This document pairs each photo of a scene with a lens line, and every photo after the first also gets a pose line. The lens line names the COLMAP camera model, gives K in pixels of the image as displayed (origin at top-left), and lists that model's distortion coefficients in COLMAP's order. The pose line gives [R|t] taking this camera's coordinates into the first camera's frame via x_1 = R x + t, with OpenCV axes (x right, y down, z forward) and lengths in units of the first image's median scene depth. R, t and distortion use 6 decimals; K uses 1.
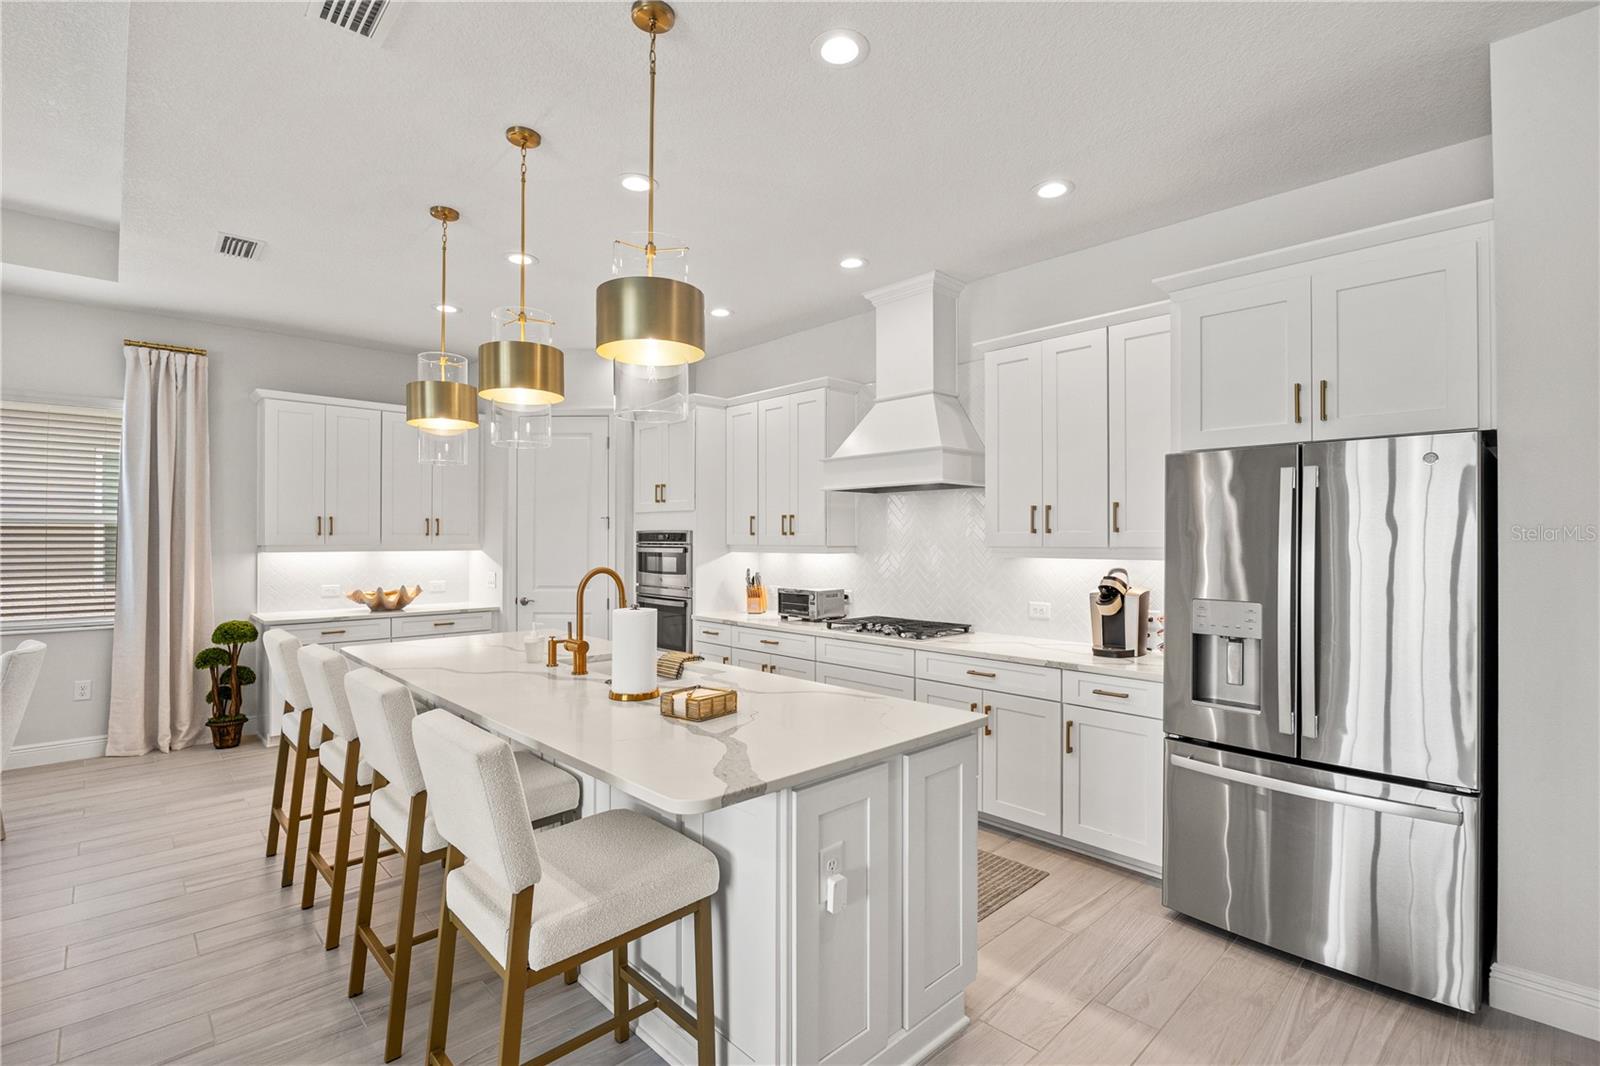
lens RADIAL K [[724.9, 0, 807.6], [0, 724.9, 539.7], [0, 0, 1]] dist [-0.014707, 0.000521]
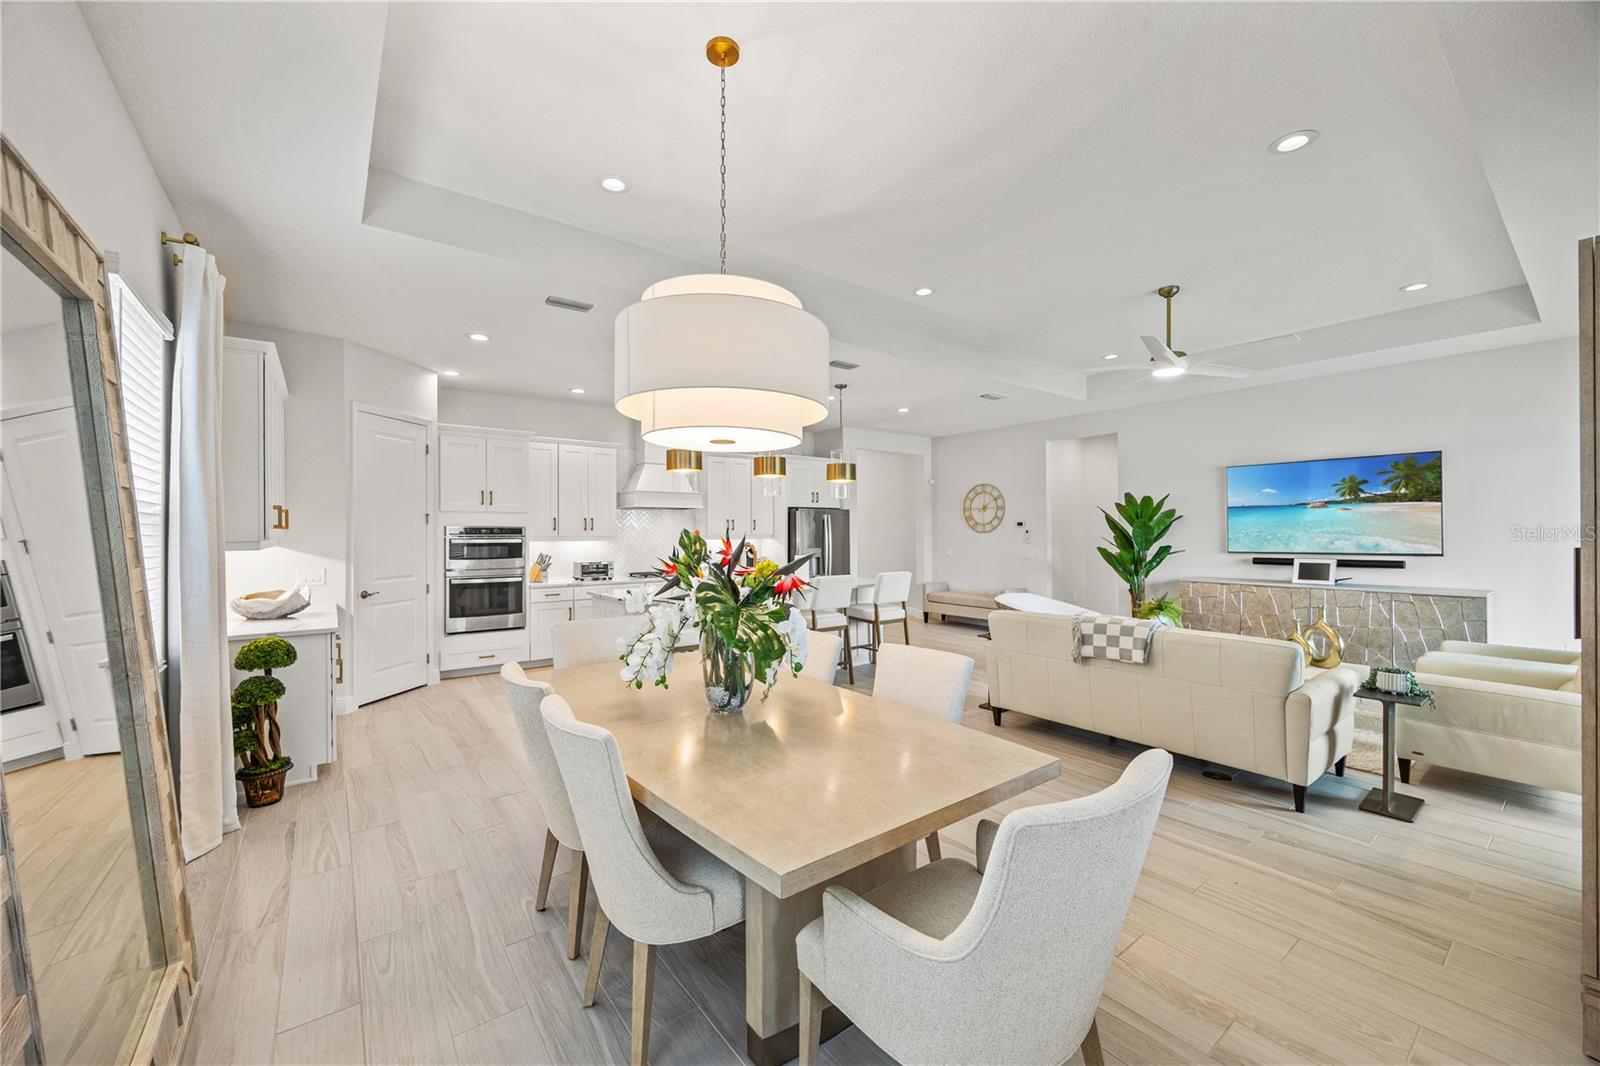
lens RADIAL K [[628.1, 0, 808.7], [0, 628.1, 538.0], [0, 0, 1]] dist [0.001884, -0.000165]
pose [[0.092123, 0.000111, 0.995748, -2.104693], [0.023288, 0.999726, -0.002266, 0.040692], [-0.995475, 0.023398, 0.092095, 0.526241]]
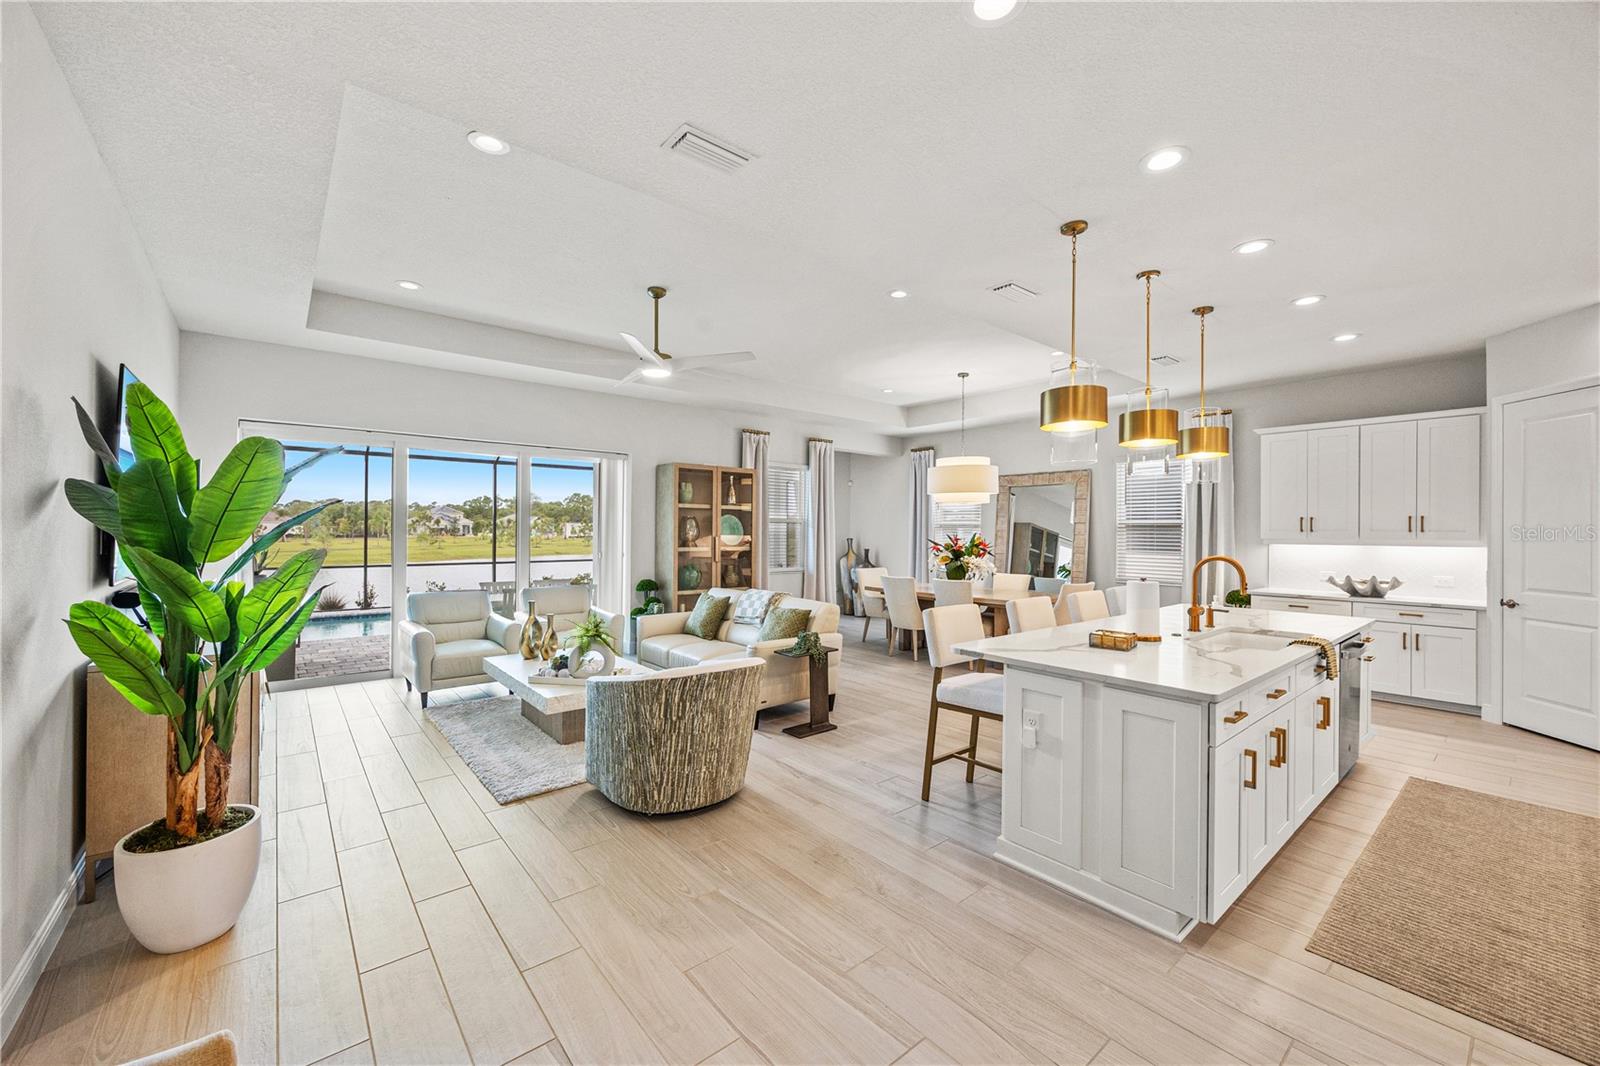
lens RADIAL K [[628.1, 0, 796.8], [0, 628.1, 532.0], [0, 0, 1]] dist [0.001884, -0.000165]
pose [[-0.041718, -0.001929, -0.999128, 0.776379], [-0.007538, 0.999970, -0.001616, 0.004529], [0.999101, 0.007464, -0.041731, 0.219599]]
